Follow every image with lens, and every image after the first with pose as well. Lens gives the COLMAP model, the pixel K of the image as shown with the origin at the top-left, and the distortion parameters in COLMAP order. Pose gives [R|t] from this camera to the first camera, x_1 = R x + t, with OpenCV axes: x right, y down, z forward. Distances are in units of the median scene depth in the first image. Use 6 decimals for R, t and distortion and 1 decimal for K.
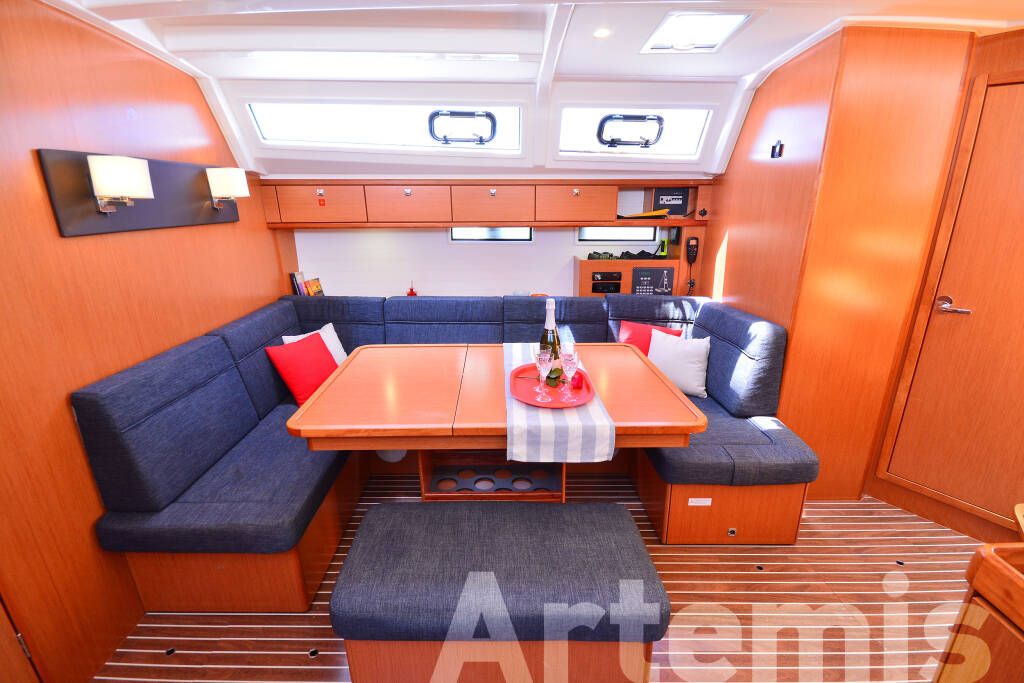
lens RADIAL K [[459.2, 0, 508.5], [0, 459.2, 336.8], [0, 0, 1]] dist [-0.002988, -0.001397]
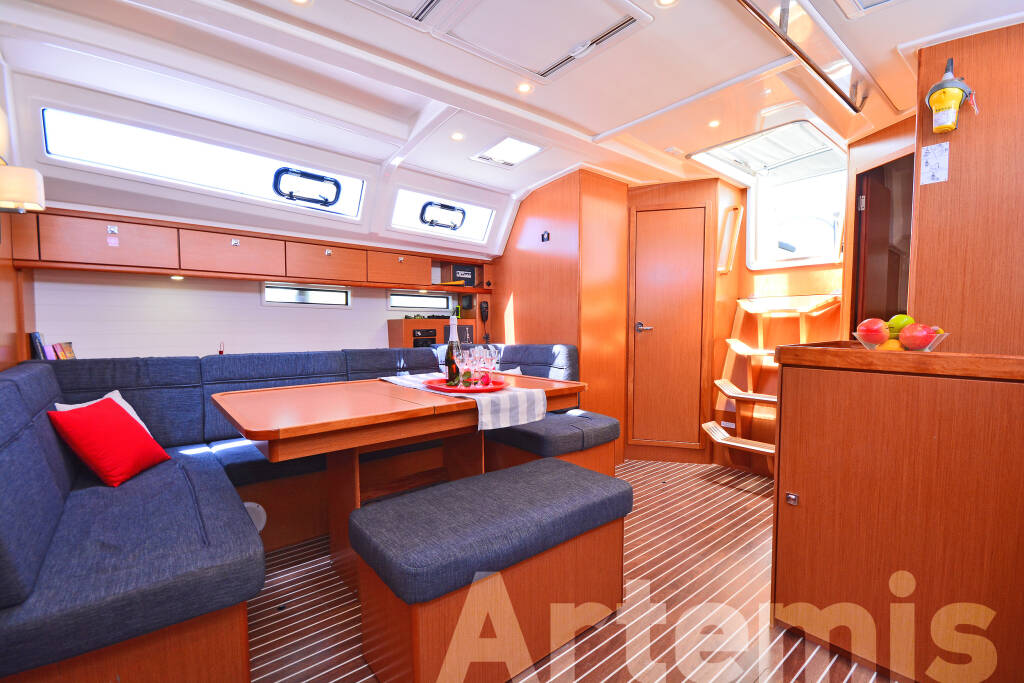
lens RADIAL K [[437.4, 0, 514.3], [0, 437.4, 335.6], [0, 0, 1]] dist [-0.001460, -0.000388]
pose [[0.779486, -0.015860, 0.626219, -0.371168], [0.177528, 0.964287, -0.196555, 0.162679], [-0.600738, 0.264383, 0.754464, 0.030714]]
